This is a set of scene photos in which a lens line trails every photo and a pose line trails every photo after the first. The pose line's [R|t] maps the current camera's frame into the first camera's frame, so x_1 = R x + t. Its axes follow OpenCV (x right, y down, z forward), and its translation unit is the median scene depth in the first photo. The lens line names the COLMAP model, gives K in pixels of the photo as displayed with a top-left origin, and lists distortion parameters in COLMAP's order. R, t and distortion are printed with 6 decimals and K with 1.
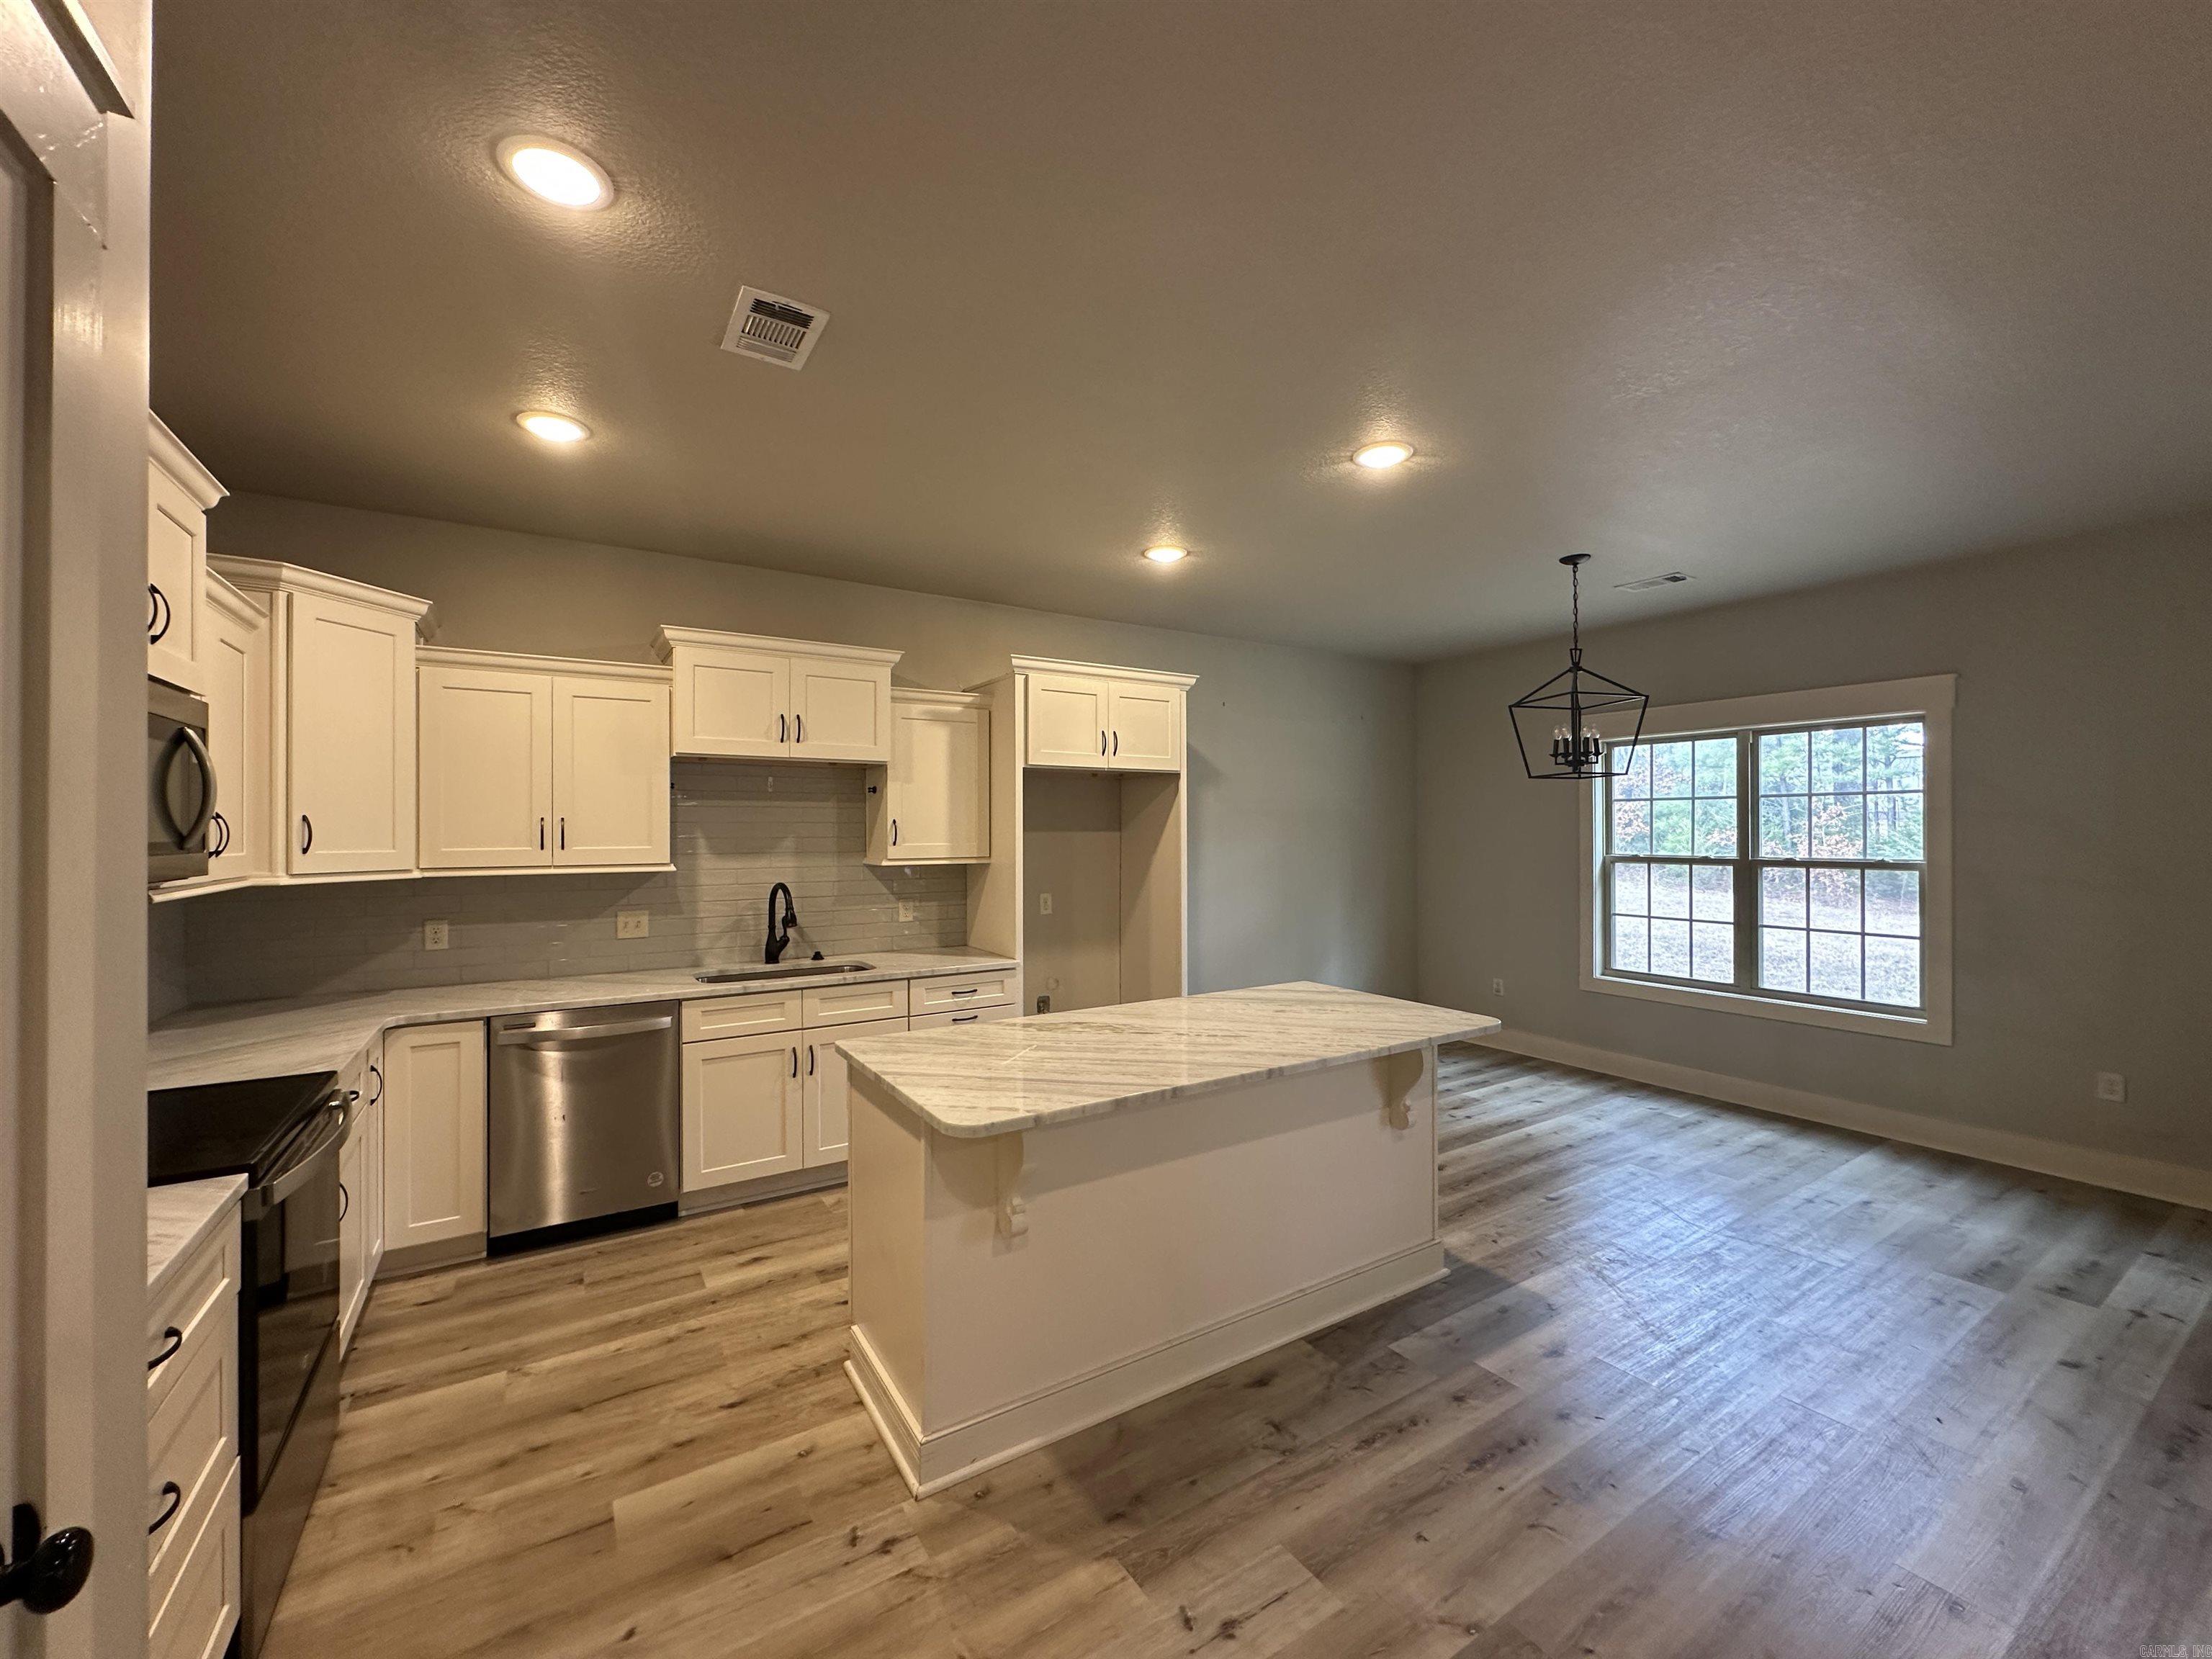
lens RADIAL K [[882.4, 0, 1106.1], [0, 882.4, 827.0], [0, 0, 1]] dist [-0.002030, 0.000219]
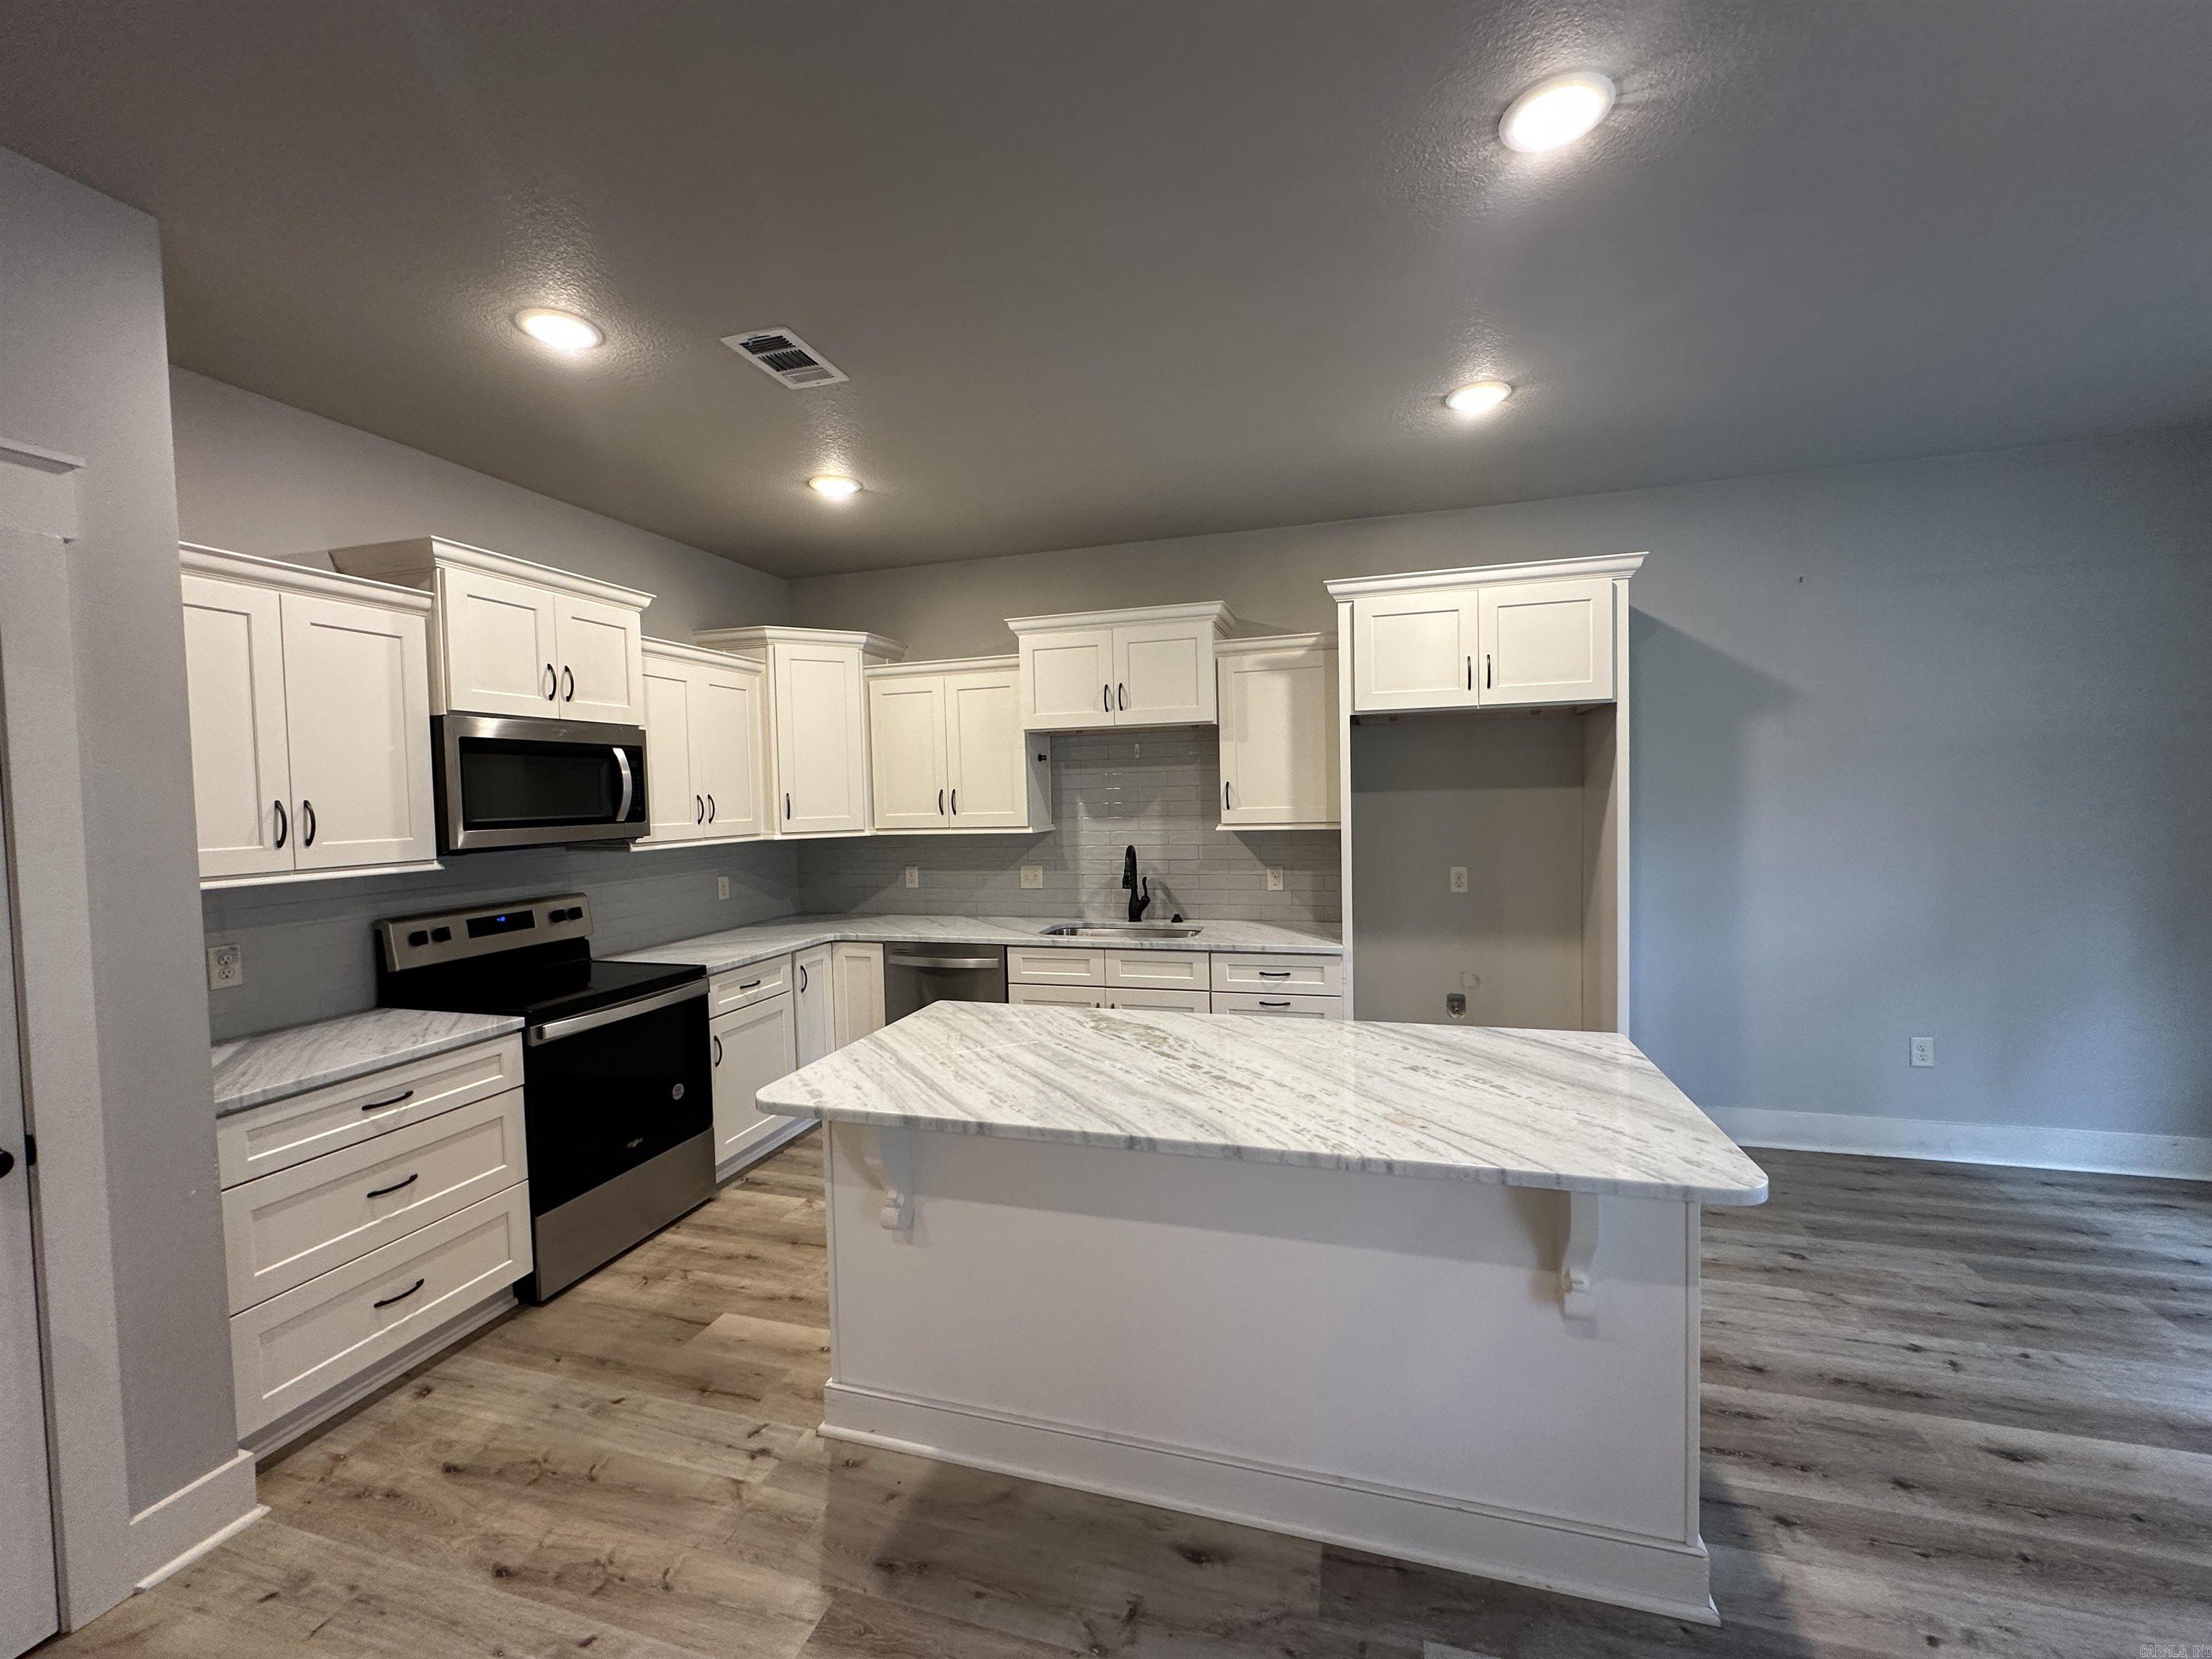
lens RADIAL K [[882.4, 0, 1106.1], [0, 882.4, 827.0], [0, 0, 1]] dist [-0.002030, 0.000219]
pose [[0.657462, 0.016477, -0.753308, 0.467723], [0.026683, 0.998625, 0.045131, -0.007693], [0.753015, -0.049772, 0.656118, 0.343882]]
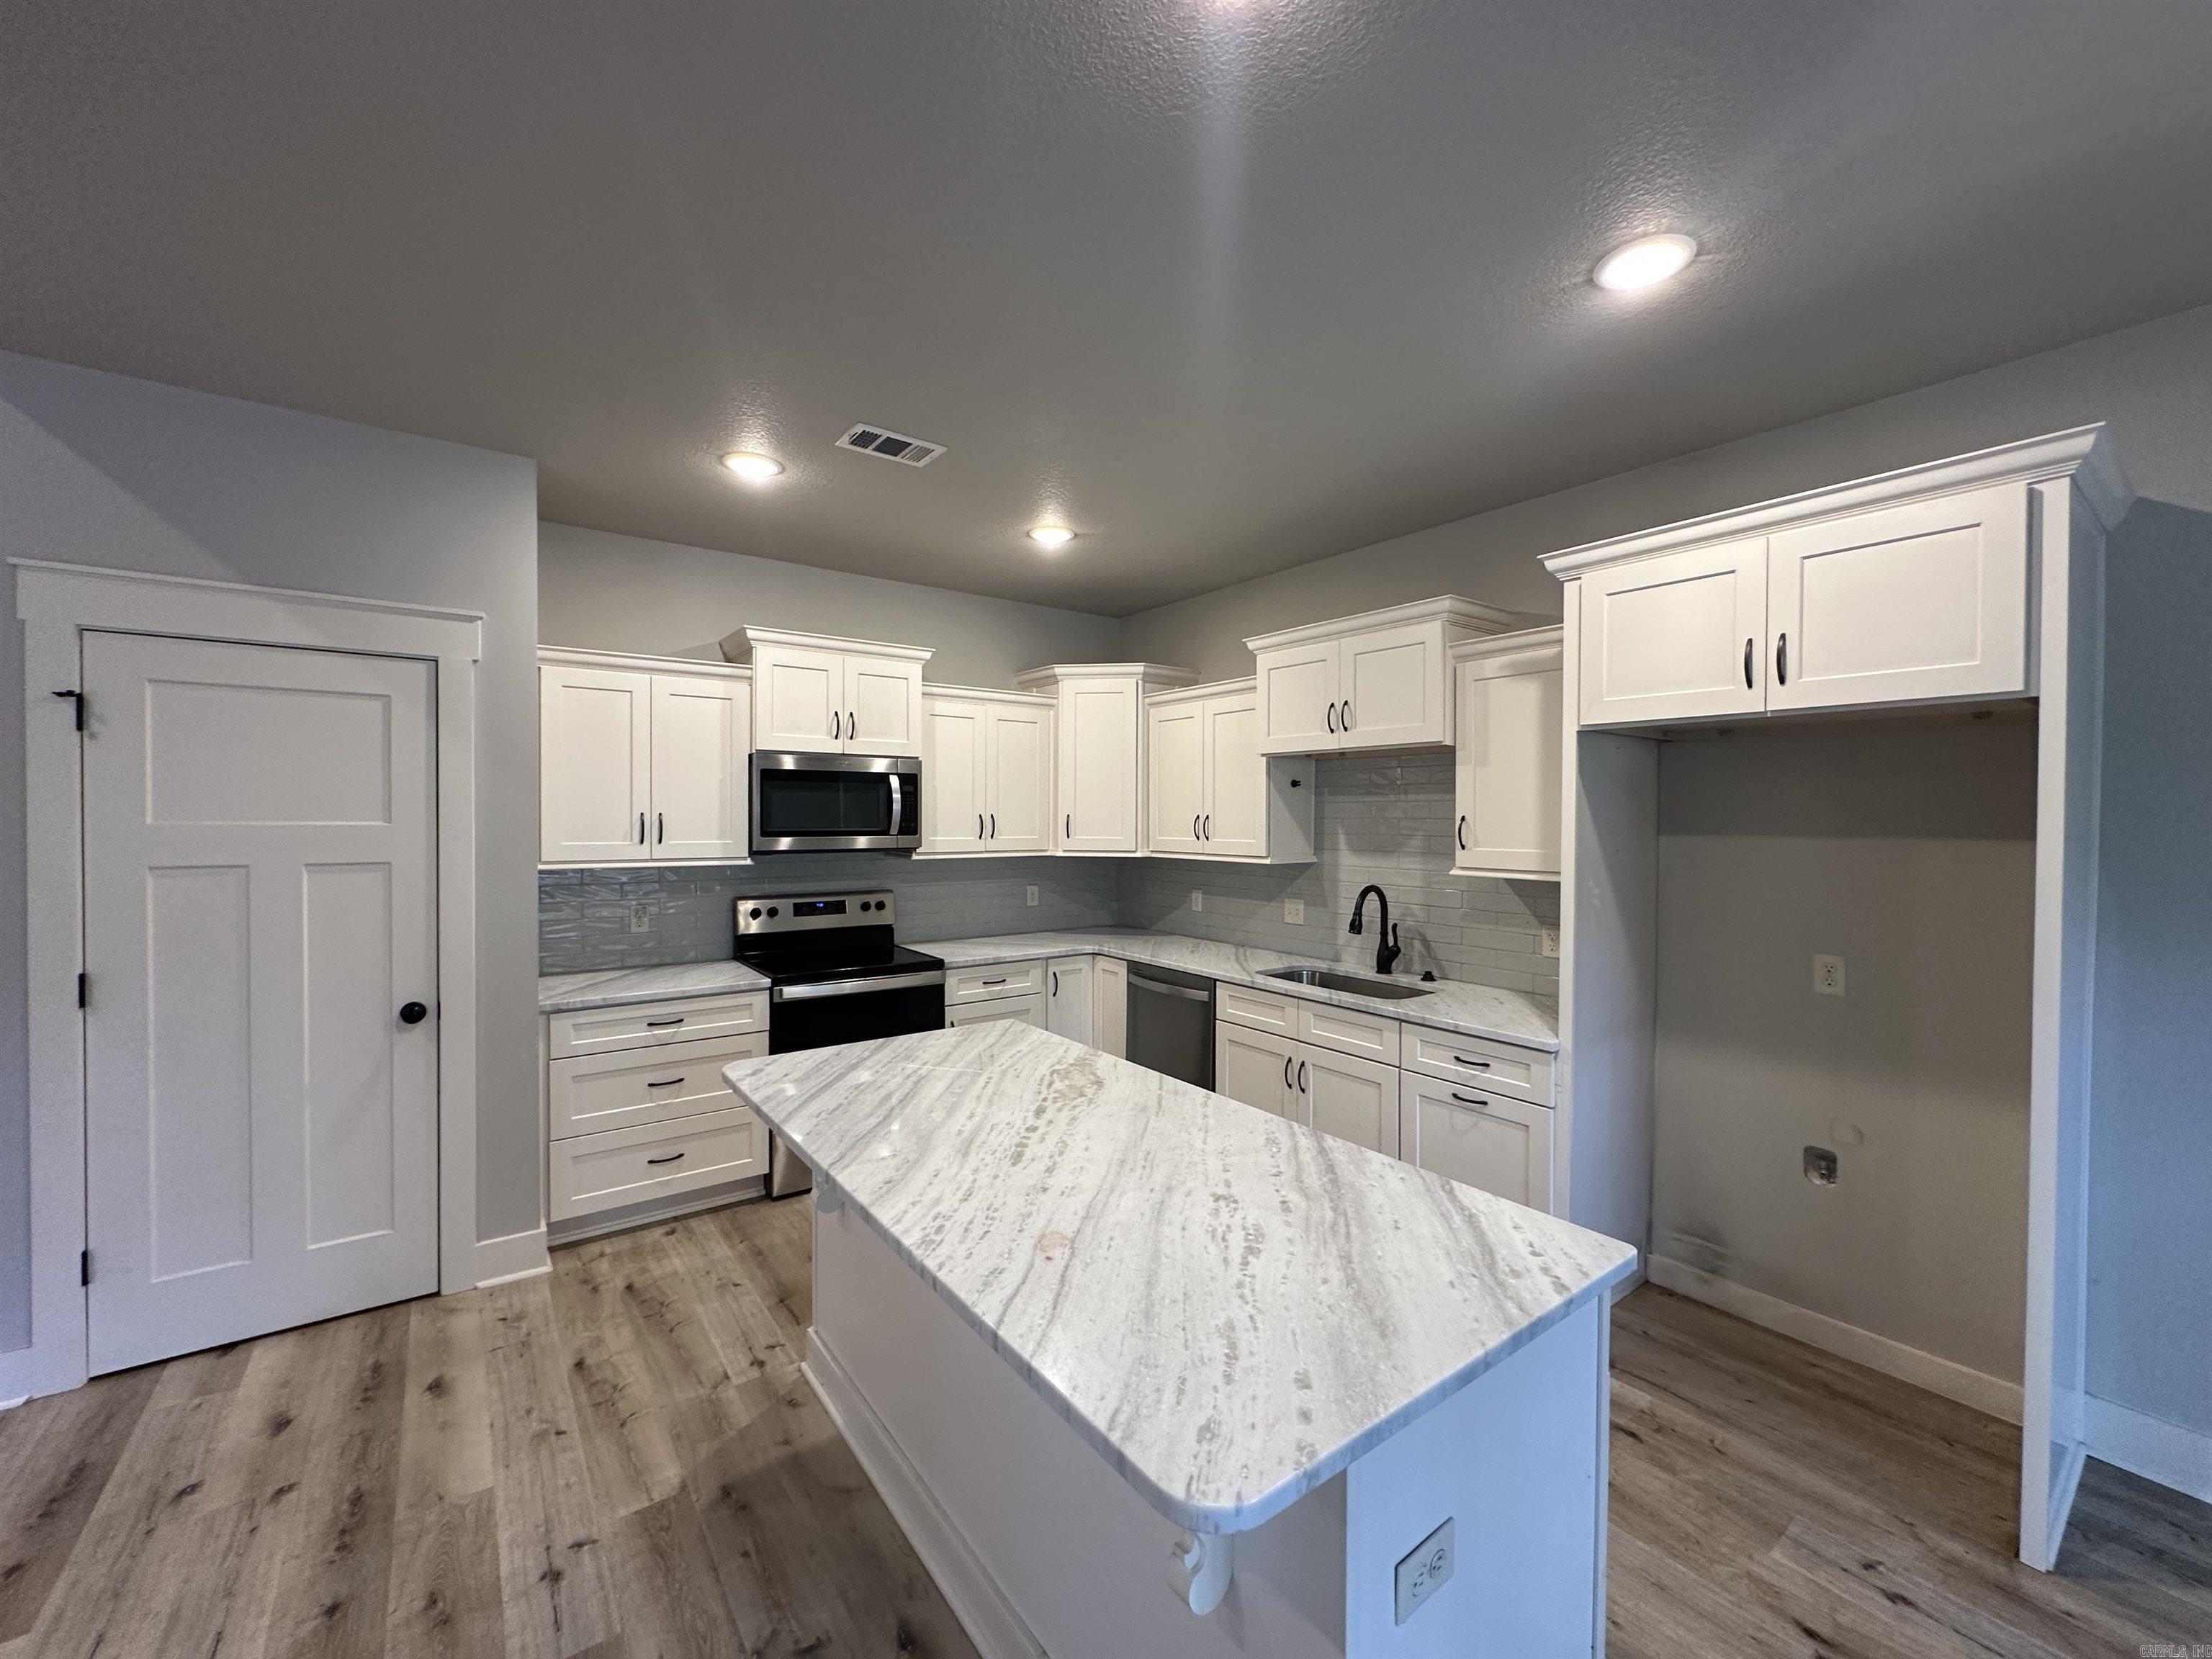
lens RADIAL K [[882.4, 0, 1106.1], [0, 882.4, 827.0], [0, 0, 1]] dist [-0.002030, 0.000219]
pose [[0.074931, 0.016357, -0.997055, 0.605533], [0.001275, 0.999863, 0.016498, -0.014021], [0.997188, -0.002507, 0.074900, 0.772185]]
